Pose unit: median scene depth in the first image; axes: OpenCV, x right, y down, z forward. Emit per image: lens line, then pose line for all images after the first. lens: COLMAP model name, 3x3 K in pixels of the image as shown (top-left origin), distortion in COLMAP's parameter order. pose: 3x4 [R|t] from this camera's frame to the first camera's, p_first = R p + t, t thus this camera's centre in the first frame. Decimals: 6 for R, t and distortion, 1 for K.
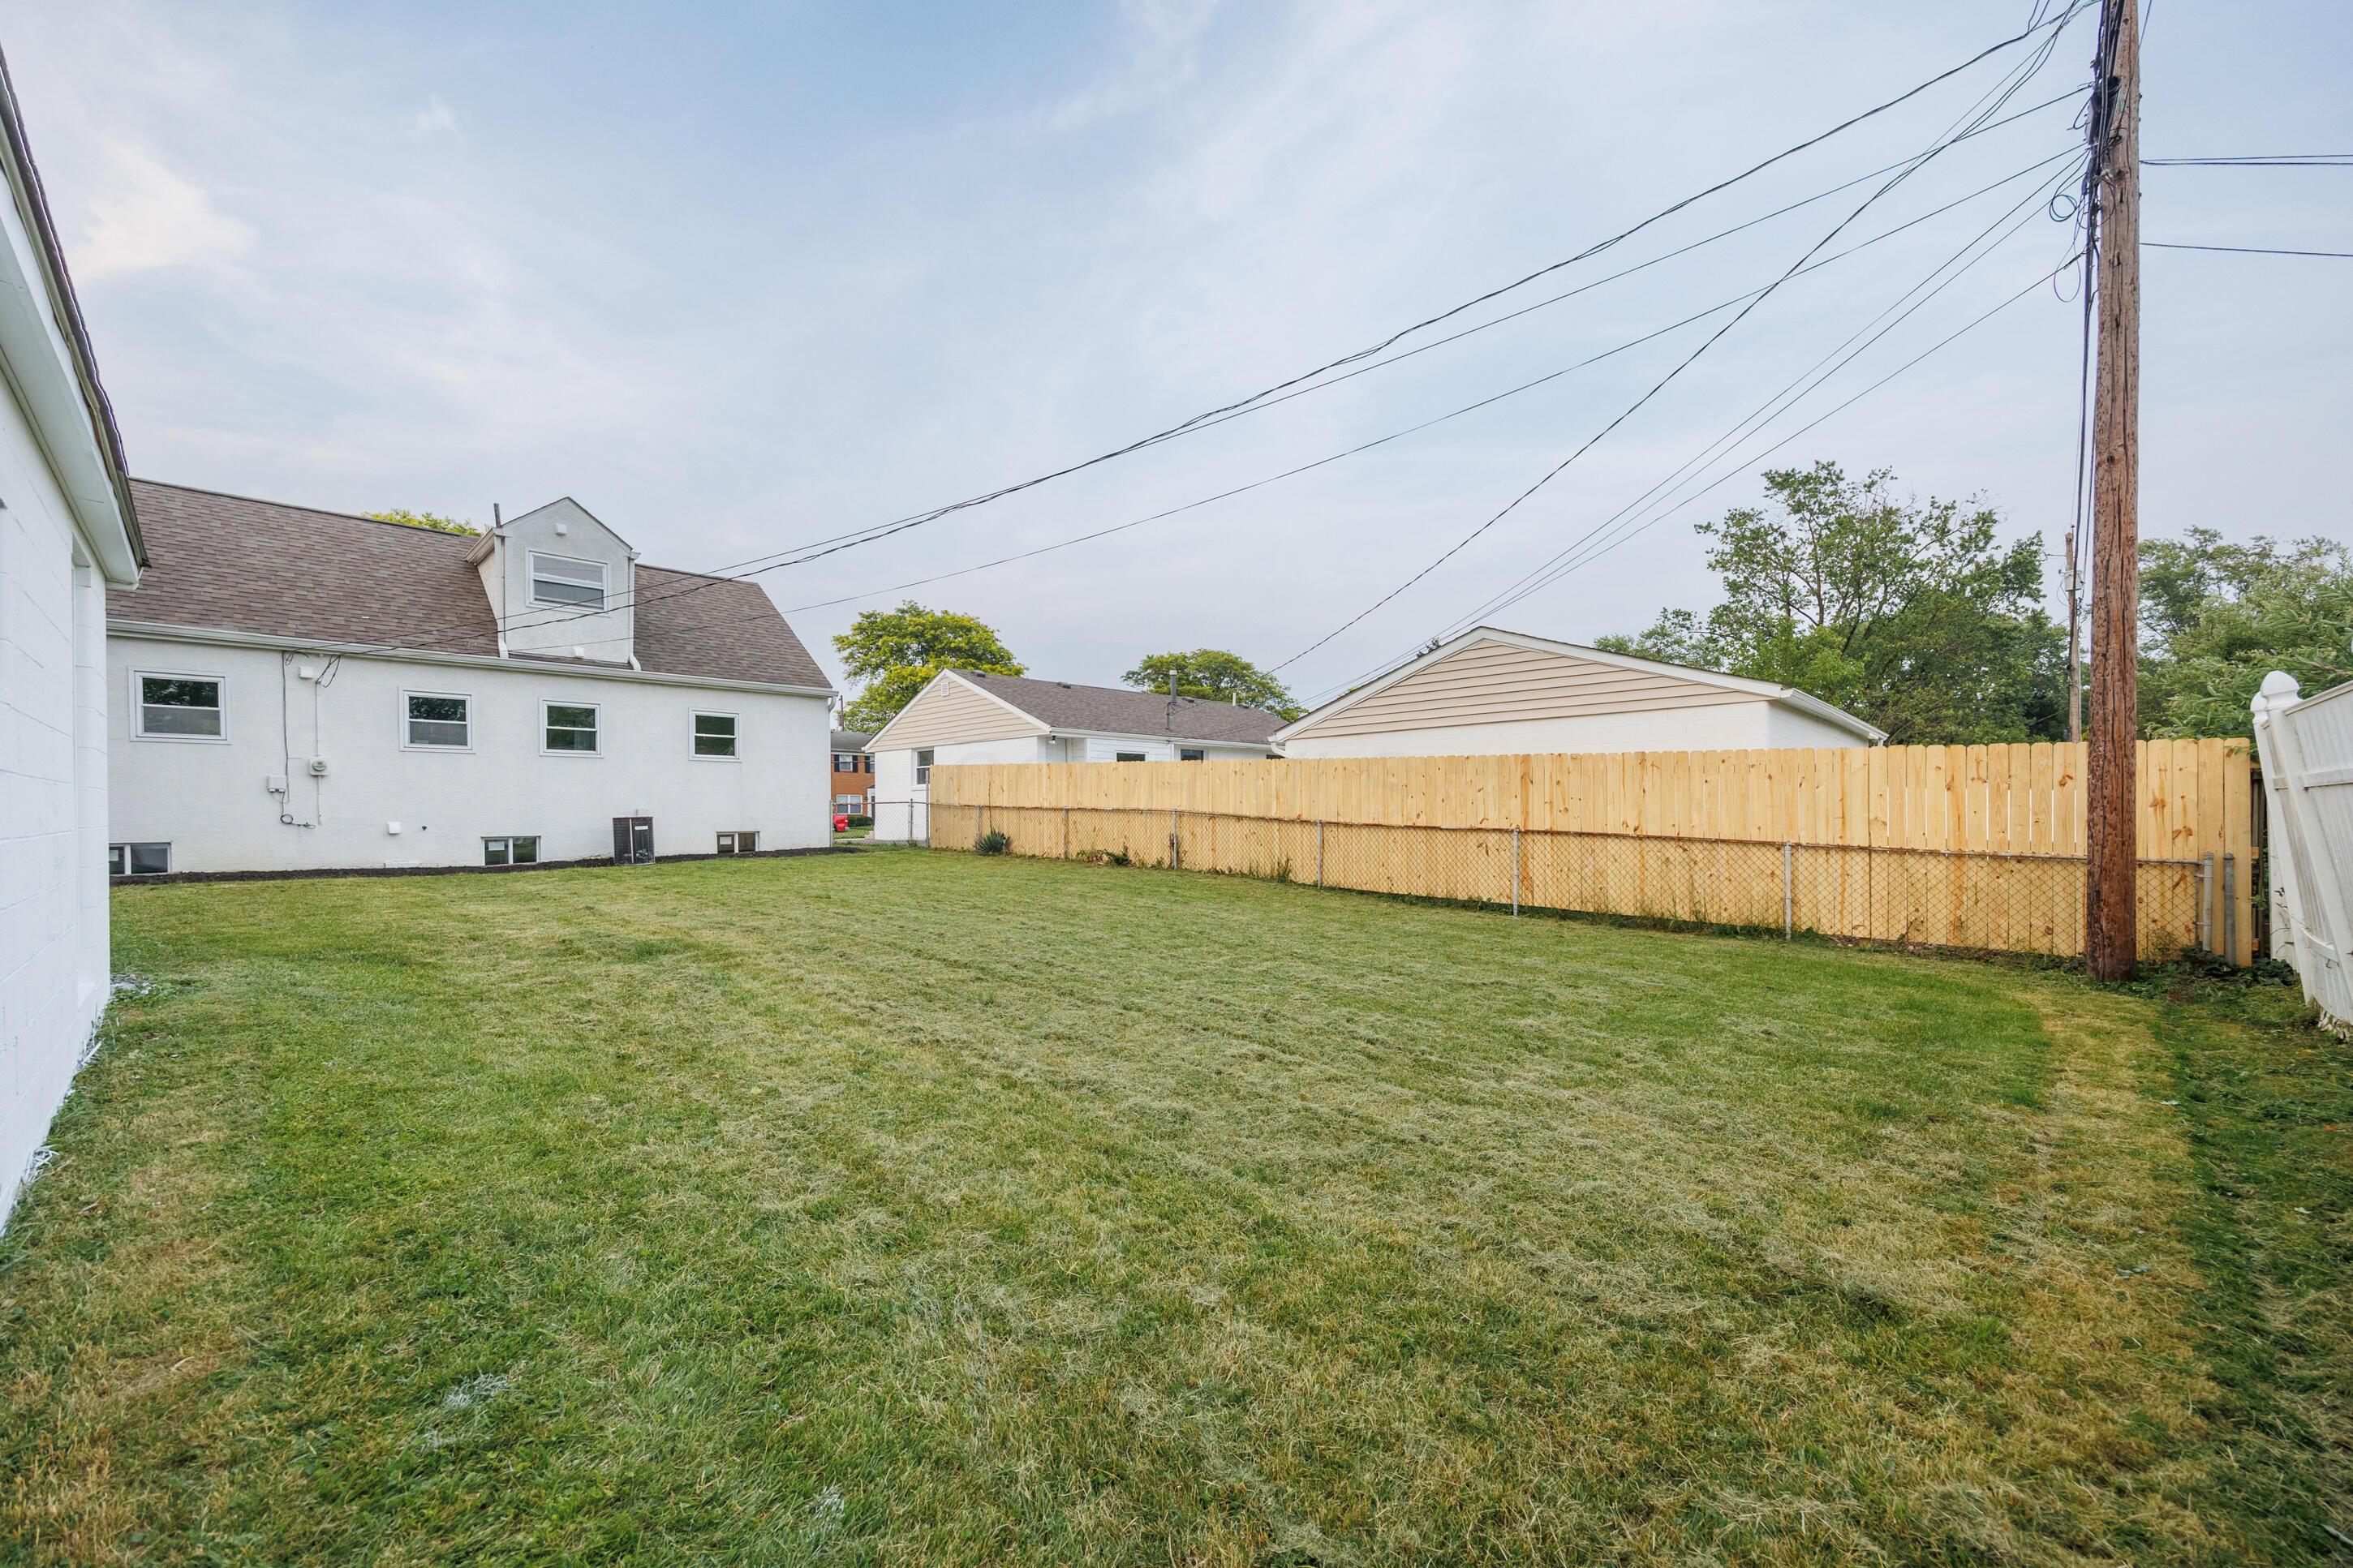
lens RADIAL K [[913.8, 0, 1127.3], [0, 913.8, 824.2], [0, 0, 1]] dist [-0.001898, -0.000047]
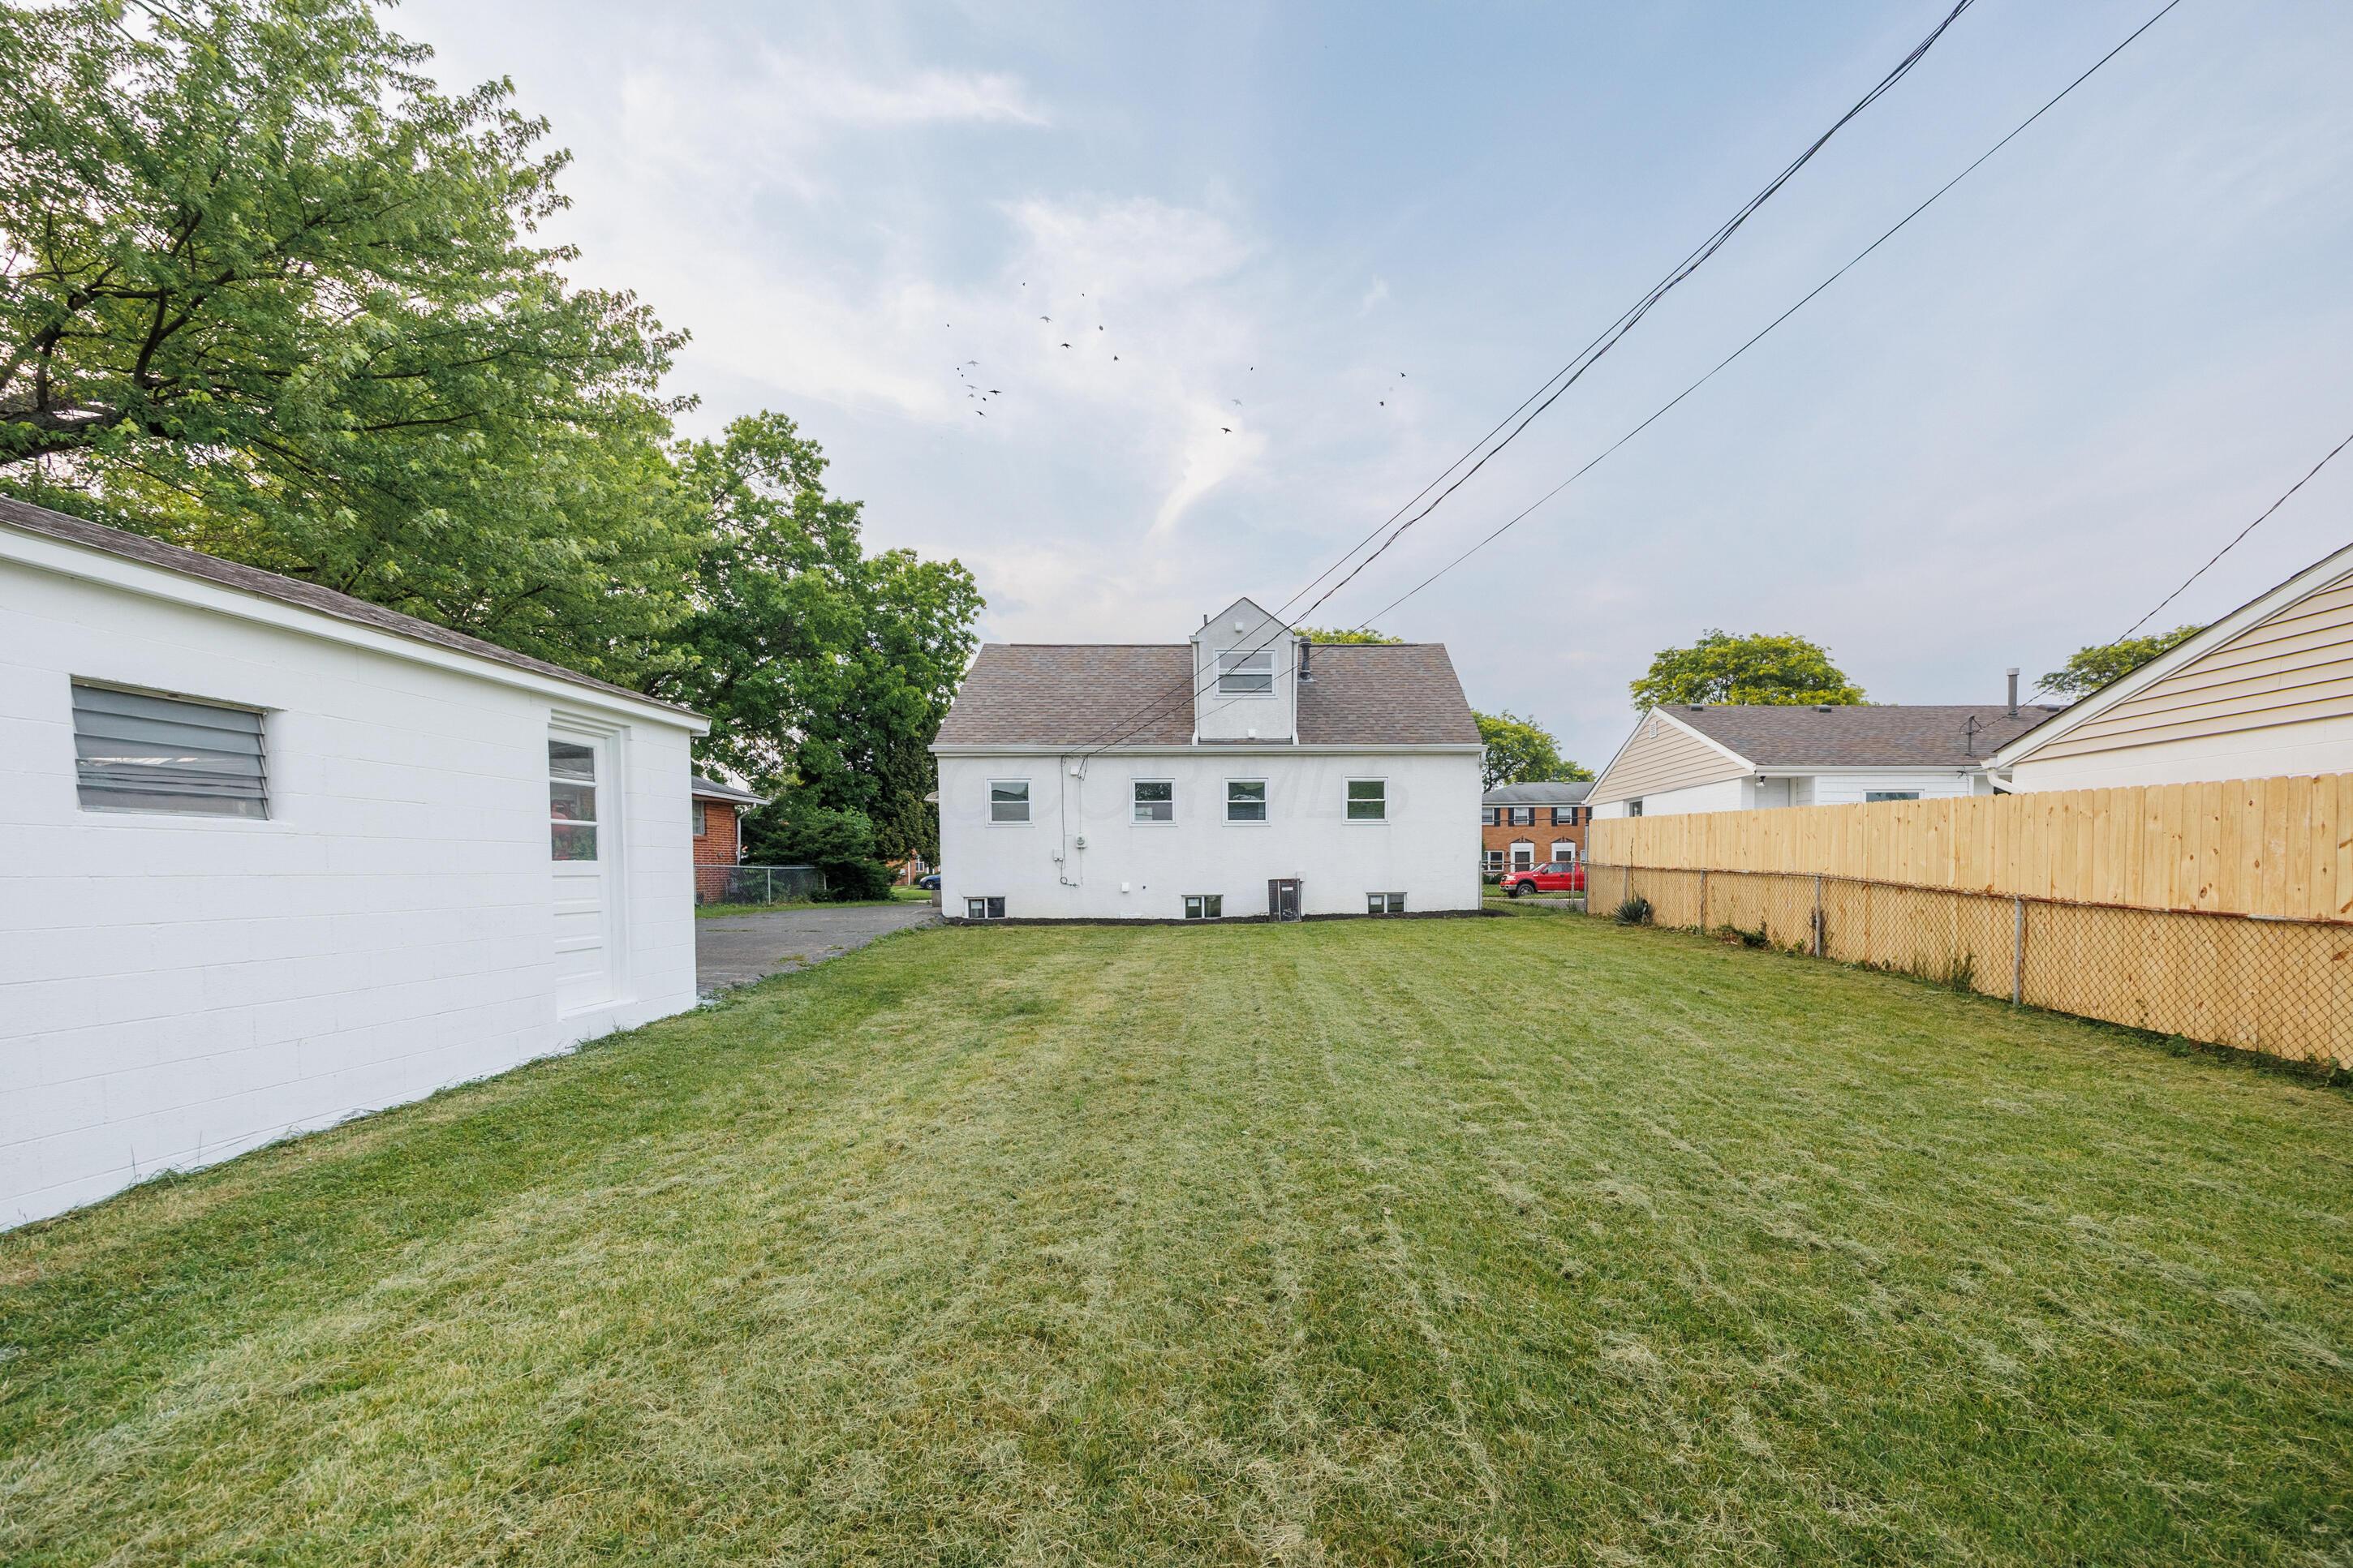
lens RADIAL K [[913.8, 0, 1229.2], [0, 913.8, 914.8], [0, 0, 1]] dist [-0.001898, -0.000047]
pose [[0.749574, 0.029330, -0.661271, 0.148095], [-0.003048, 0.999160, 0.040862, -0.009772], [0.661914, -0.028614, 0.749034, 0.133589]]
